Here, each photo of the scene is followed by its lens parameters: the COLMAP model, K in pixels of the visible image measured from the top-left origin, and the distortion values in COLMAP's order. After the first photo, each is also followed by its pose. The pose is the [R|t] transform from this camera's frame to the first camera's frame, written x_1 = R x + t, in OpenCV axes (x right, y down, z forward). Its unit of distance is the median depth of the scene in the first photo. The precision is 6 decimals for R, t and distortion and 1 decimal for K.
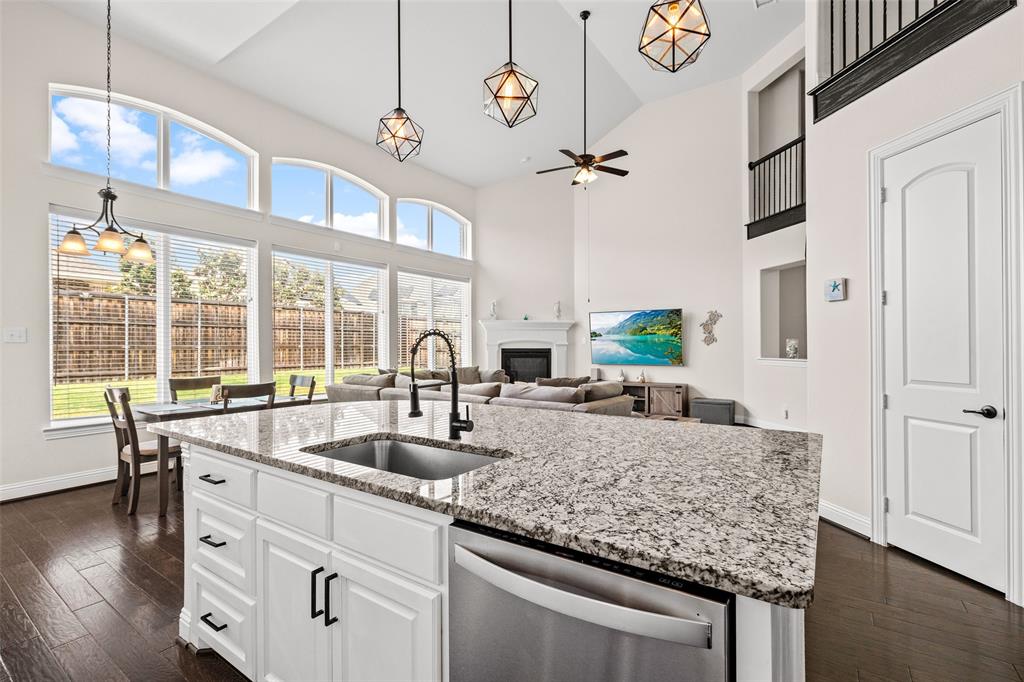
lens RADIAL K [[460.4, 0, 511.8], [0, 460.4, 343.2], [0, 0, 1]] dist [-0.000435, 0.000195]
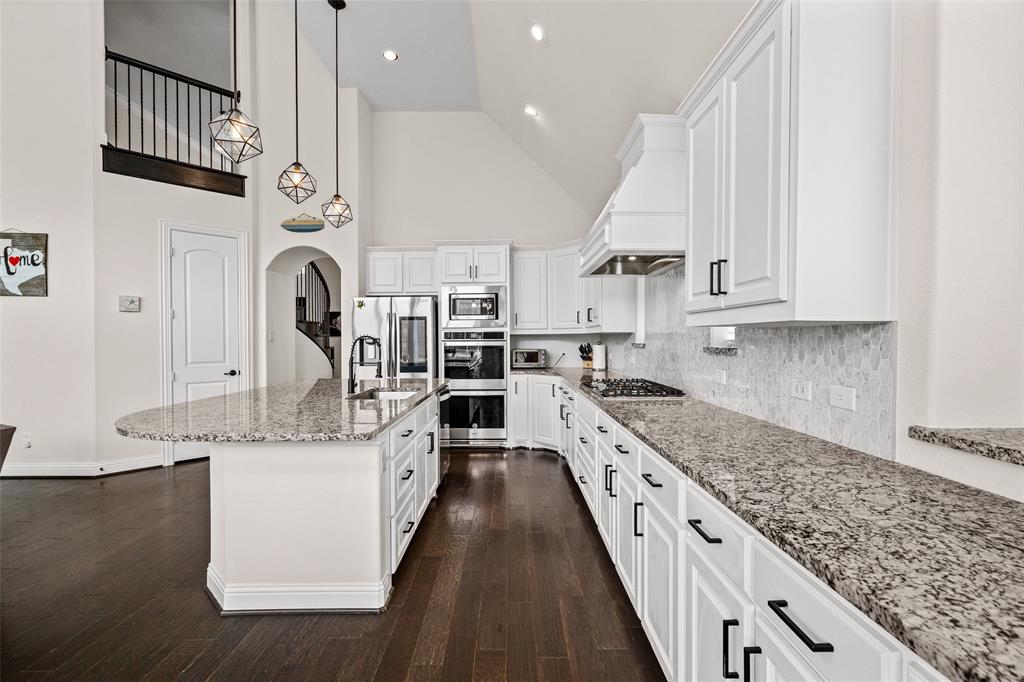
lens RADIAL K [[460.4, 0, 510.6], [0, 460.4, 340.3], [0, 0, 1]] dist [-0.000435, 0.000195]
pose [[-0.574205, -0.001001, 0.818711, -1.243091], [0.002980, 0.999990, 0.003312, -0.006612], [-0.818706, 0.004341, -0.574197, 0.959166]]
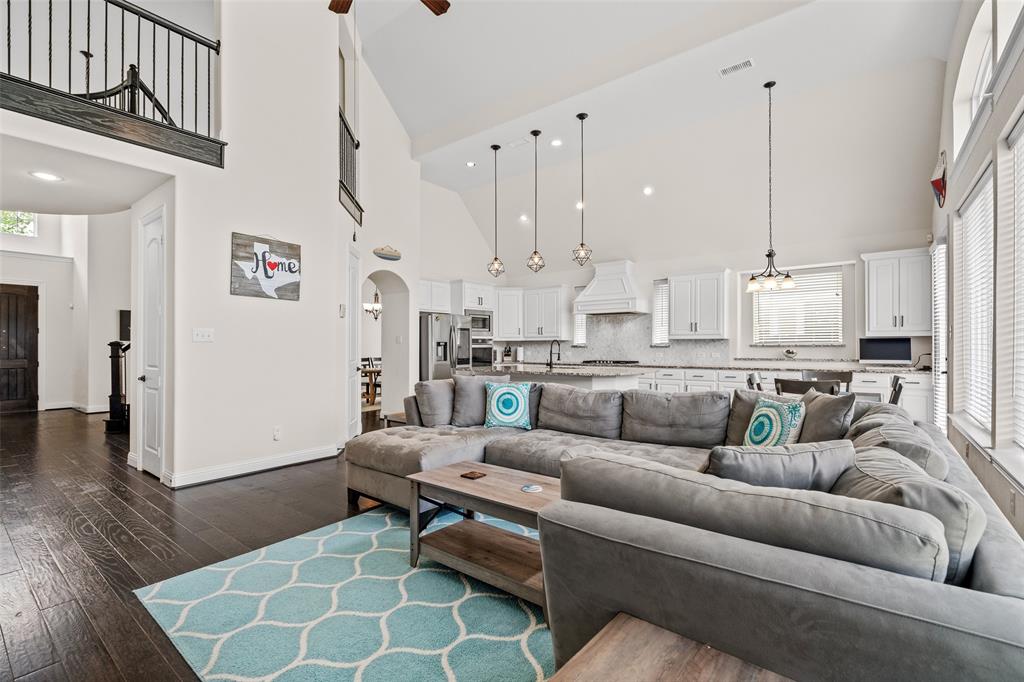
lens RADIAL K [[460.4, 0, 510.2], [0, 460.4, 344.1], [0, 0, 1]] dist [-0.000435, 0.000195]
pose [[-0.998359, 0.000647, 0.057259, 0.044179], [0.000334, 0.999985, -0.005476, 0.018514], [-0.057262, -0.005448, -0.998344, 3.058628]]
